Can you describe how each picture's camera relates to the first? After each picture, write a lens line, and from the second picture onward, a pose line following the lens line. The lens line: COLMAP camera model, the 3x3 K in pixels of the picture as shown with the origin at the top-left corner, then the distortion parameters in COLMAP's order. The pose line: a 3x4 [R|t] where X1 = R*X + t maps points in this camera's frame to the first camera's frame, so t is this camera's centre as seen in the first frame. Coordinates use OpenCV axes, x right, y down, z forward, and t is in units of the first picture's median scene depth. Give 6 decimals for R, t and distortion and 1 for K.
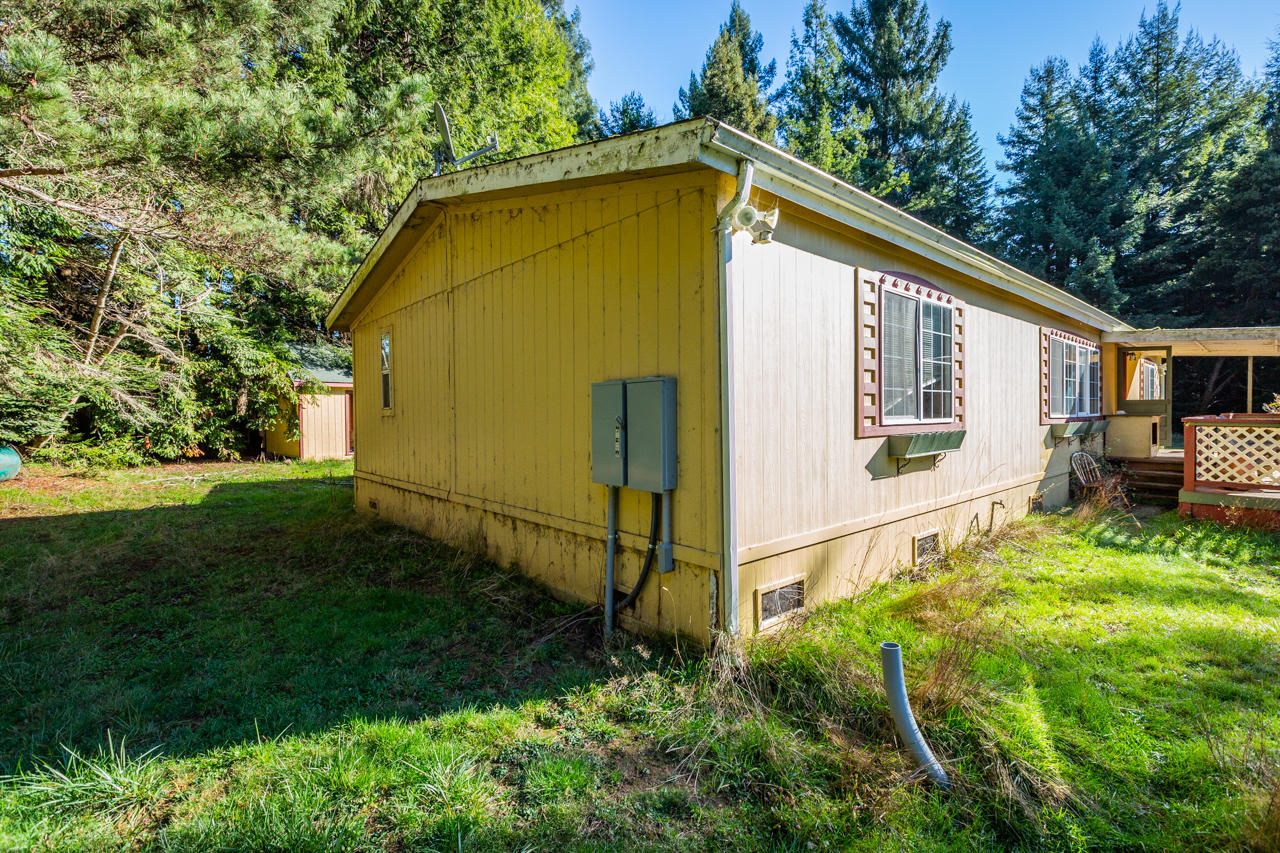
lens RADIAL K [[574.0, 0, 632.0], [0, 574.0, 420.4], [0, 0, 1]] dist [0.003827, -0.000572]
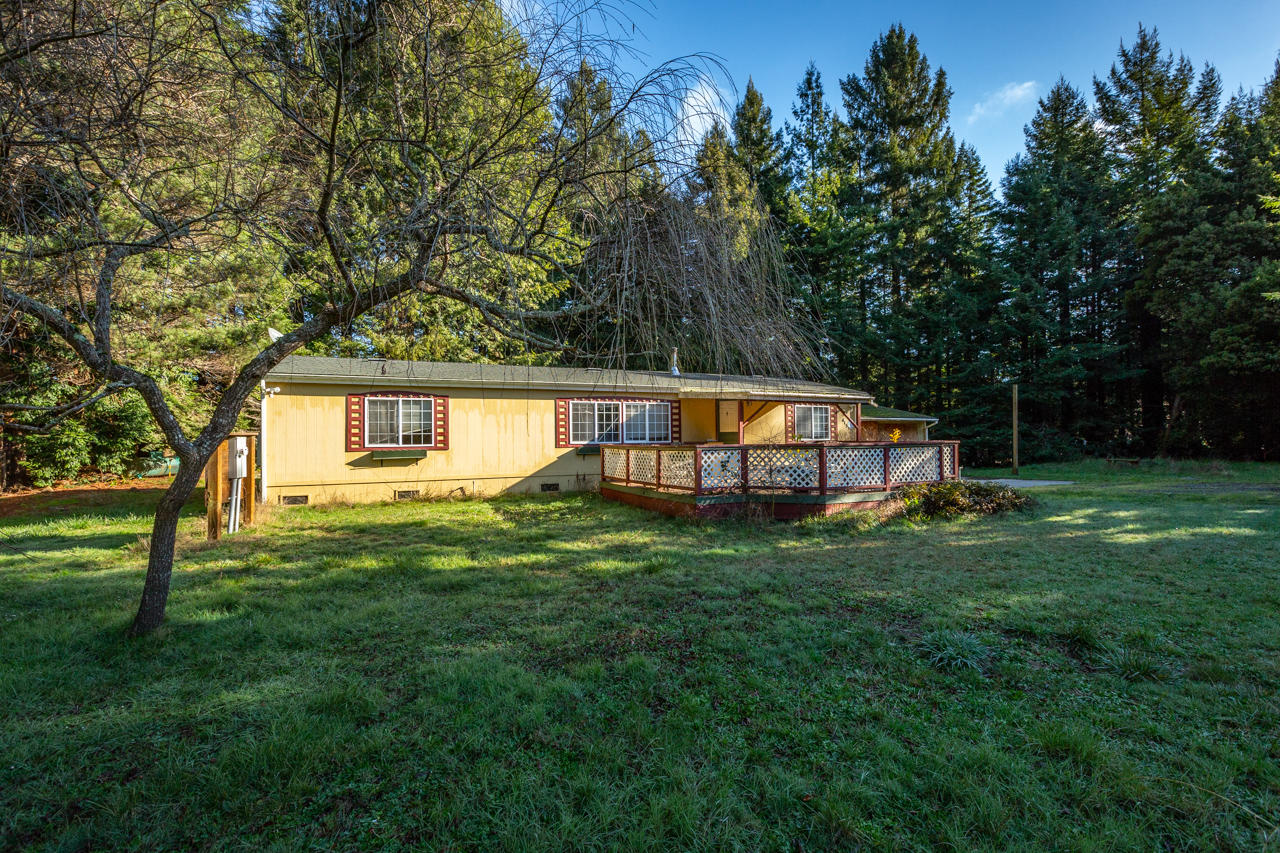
lens RADIAL K [[574.0, 0, 642.8], [0, 574.0, 420.8], [0, 0, 1]] dist [0.003827, -0.000572]
pose [[0.960871, -0.008050, -0.276878, 0.299414], [-0.001964, 0.999354, -0.035871, -0.002481], [0.276988, 0.035011, 0.960235, -0.158803]]
